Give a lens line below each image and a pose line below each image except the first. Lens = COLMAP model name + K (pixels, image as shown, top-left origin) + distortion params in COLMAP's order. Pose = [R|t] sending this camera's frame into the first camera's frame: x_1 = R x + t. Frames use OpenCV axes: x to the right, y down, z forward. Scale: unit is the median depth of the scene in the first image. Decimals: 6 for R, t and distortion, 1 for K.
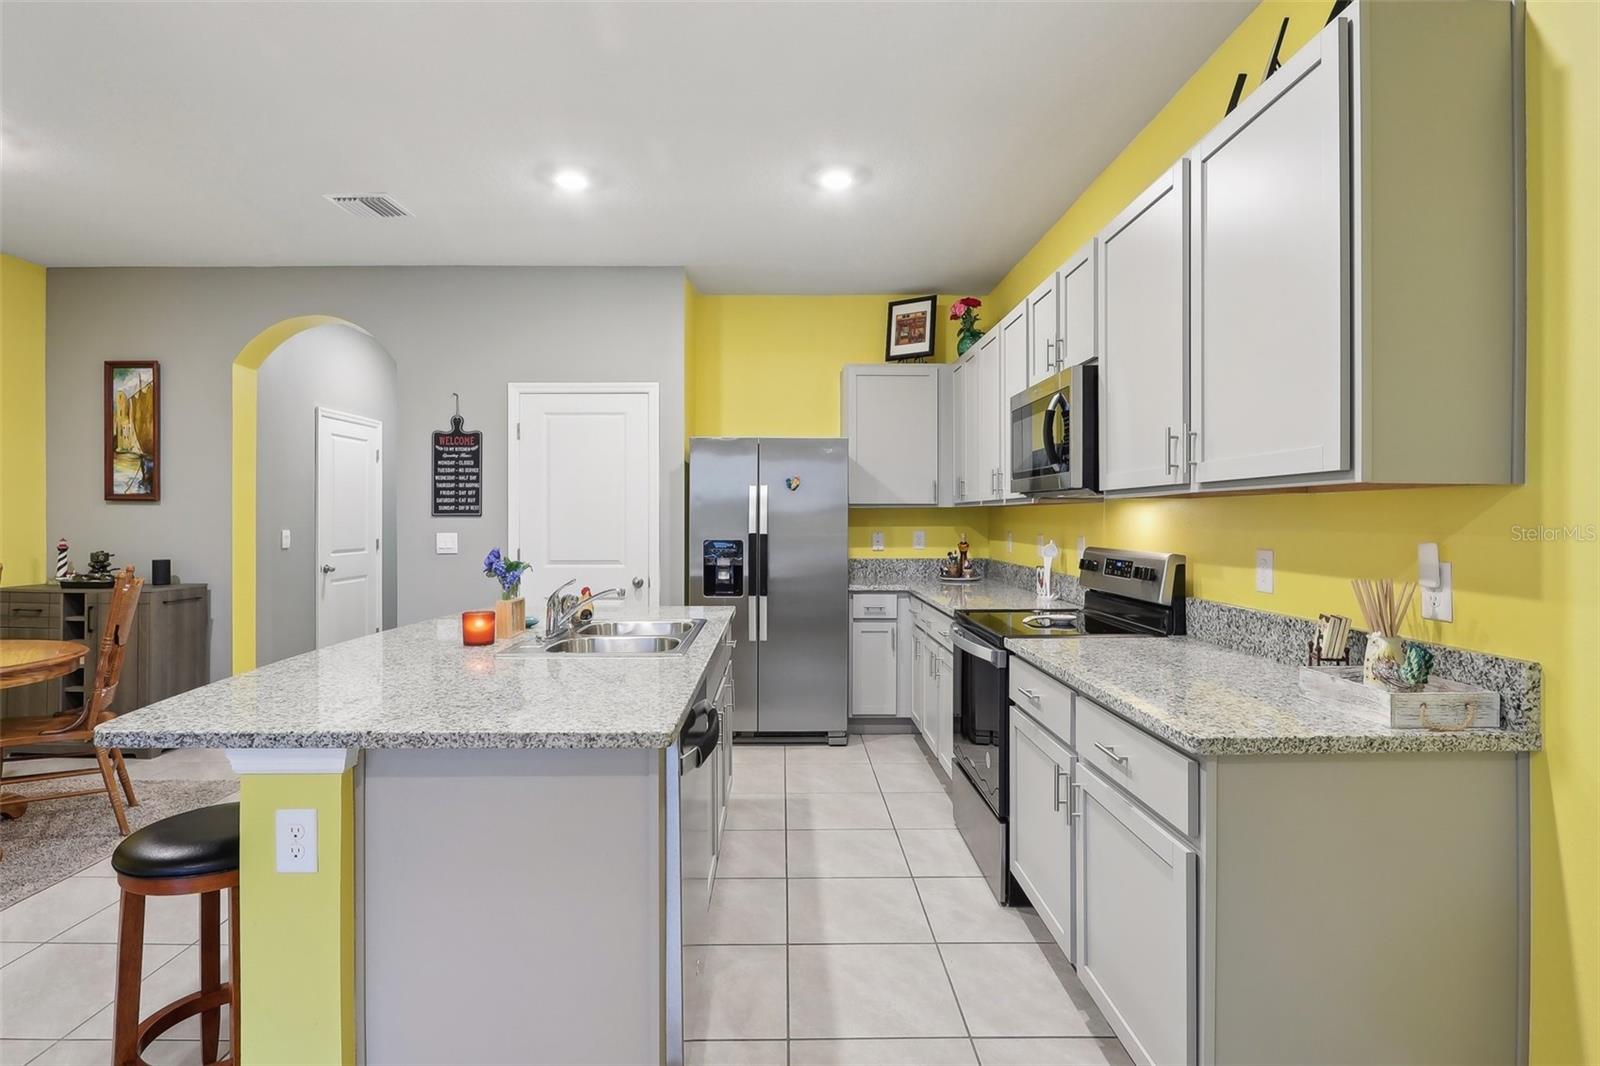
lens RADIAL K [[809.1, 0, 791.0], [0, 809.1, 515.4], [0, 0, 1]] dist [-0.017926, 0.000558]
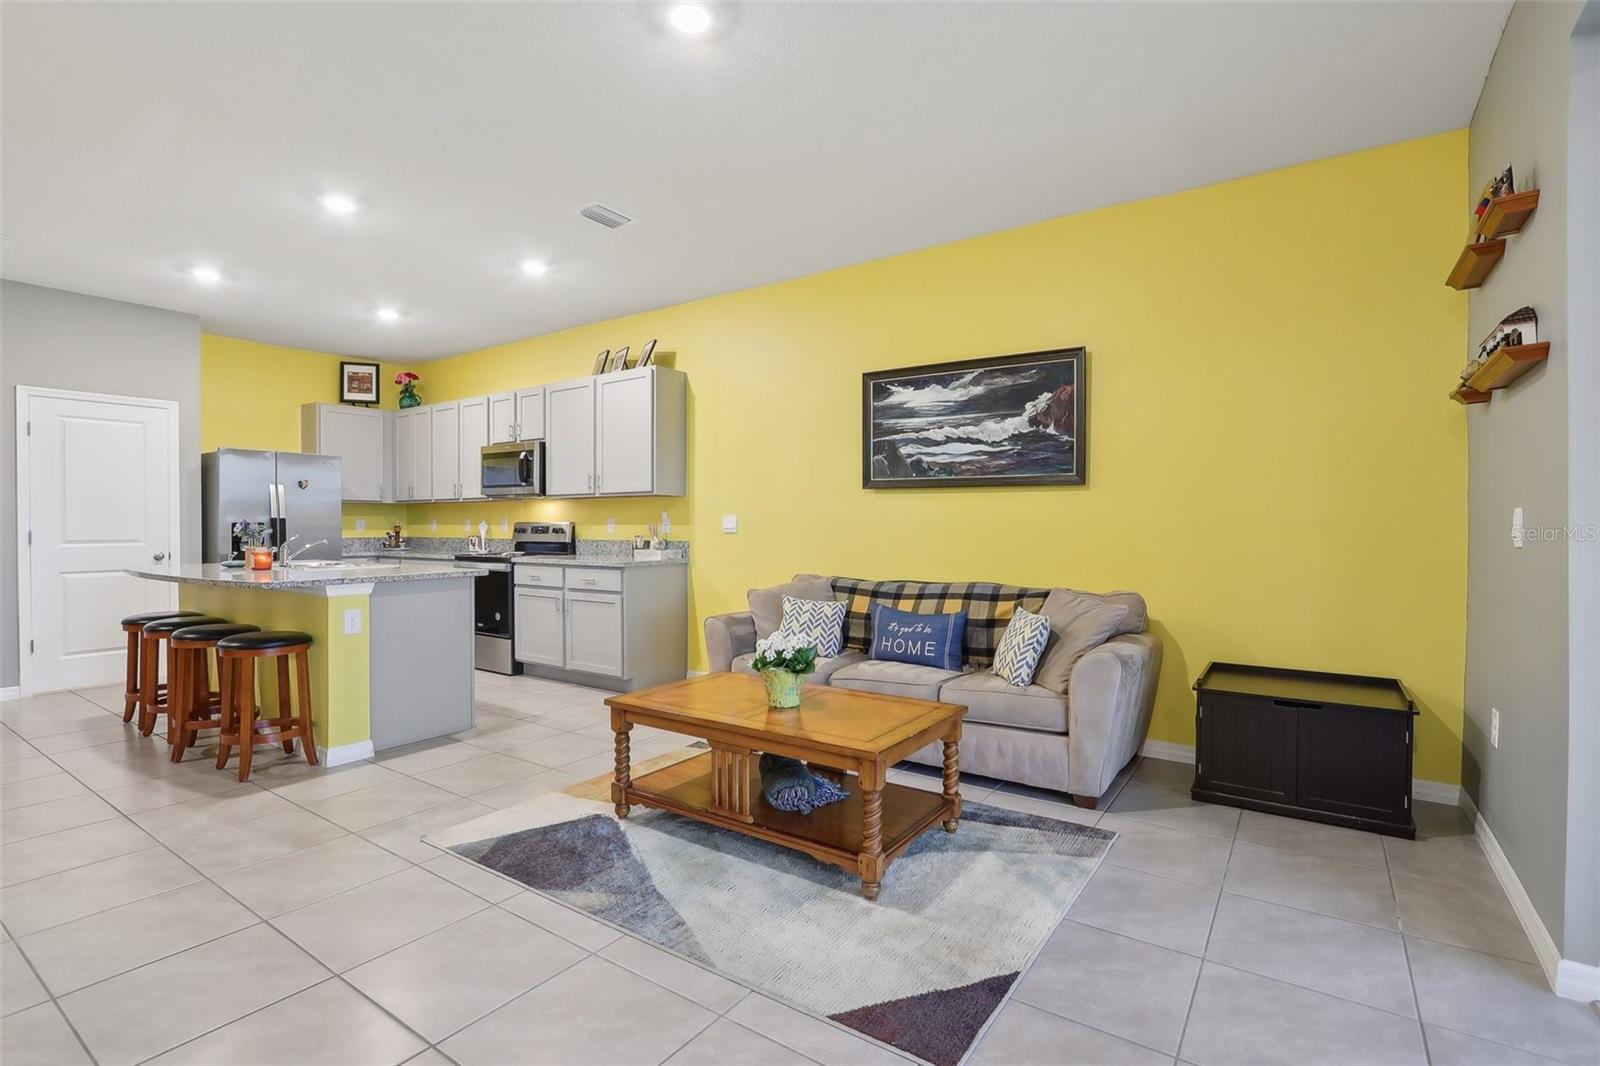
lens RADIAL K [[751.8, 0, 786.7], [0, 751.8, 529.9], [0, 0, 1]] dist [-0.009048, 0.001175]
pose [[0.586857, -0.006652, 0.809663, -0.565589], [-0.001720, 0.999954, 0.009462, 0.028263], [-0.809689, -0.006946, 0.586819, -0.498572]]
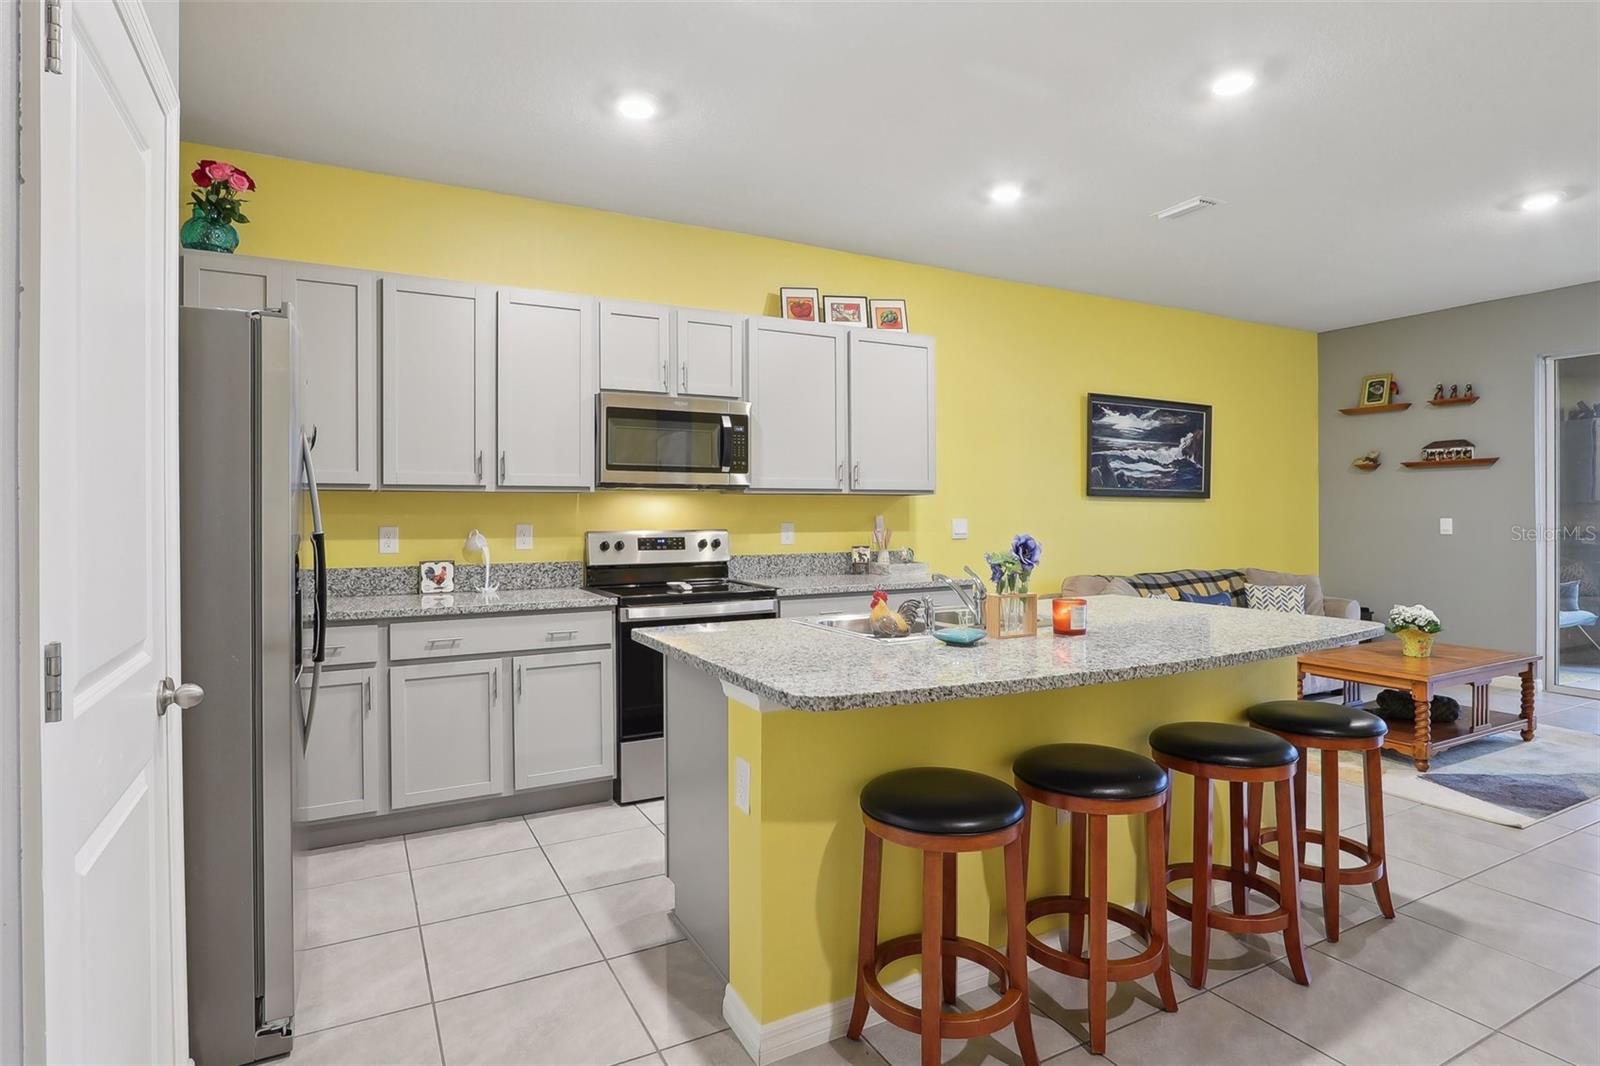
lens RADIAL K [[833.8, 0, 788.2], [0, 833.8, 520.3], [0, 0, 1]] dist [-0.014790, 0.000514]
pose [[-0.457342, -0.006163, 0.889270, -0.593975], [0.000845, 0.999973, 0.007365, 0.010423], [-0.889291, 0.004119, -0.457324, 0.934906]]
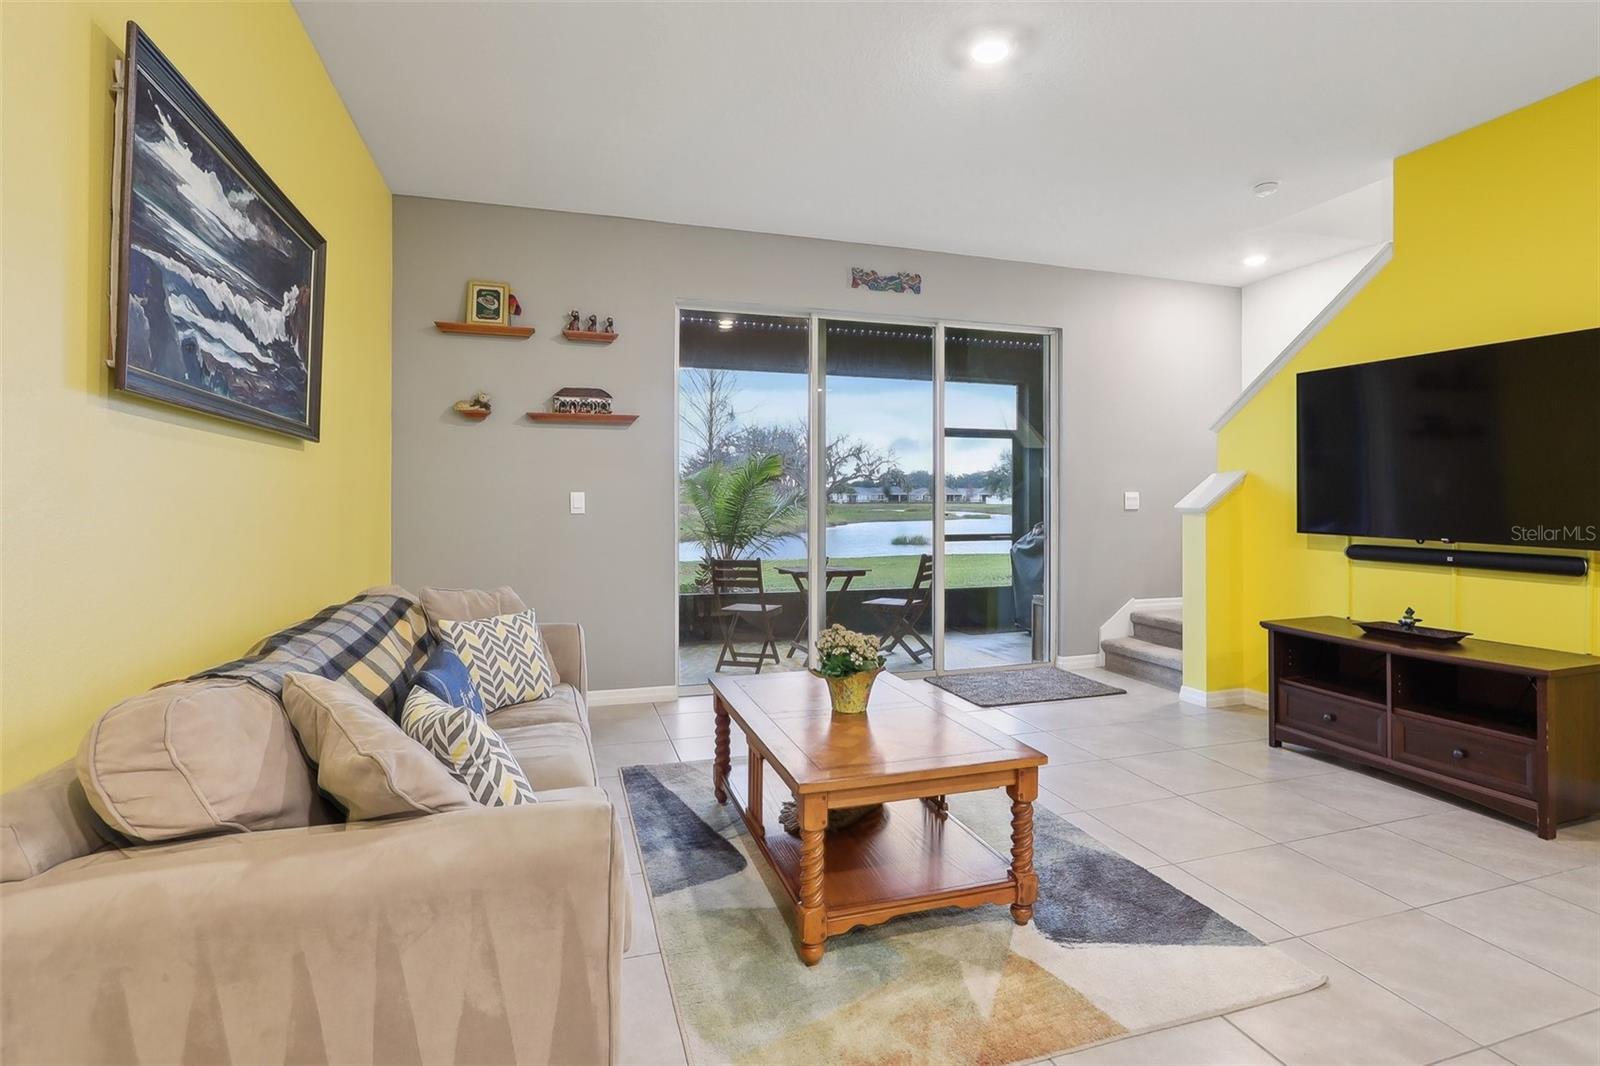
lens RADIAL K [[787.9, 0, 809.3], [0, 787.9, 496.5], [0, 0, 1]] dist [-0.017354, 0.000607]
pose [[-0.954726, -0.003878, -0.297461, 0.111822], [-0.001832, 0.999973, -0.007155, 0.029023], [0.297481, -0.006286, -0.954707, 0.374723]]
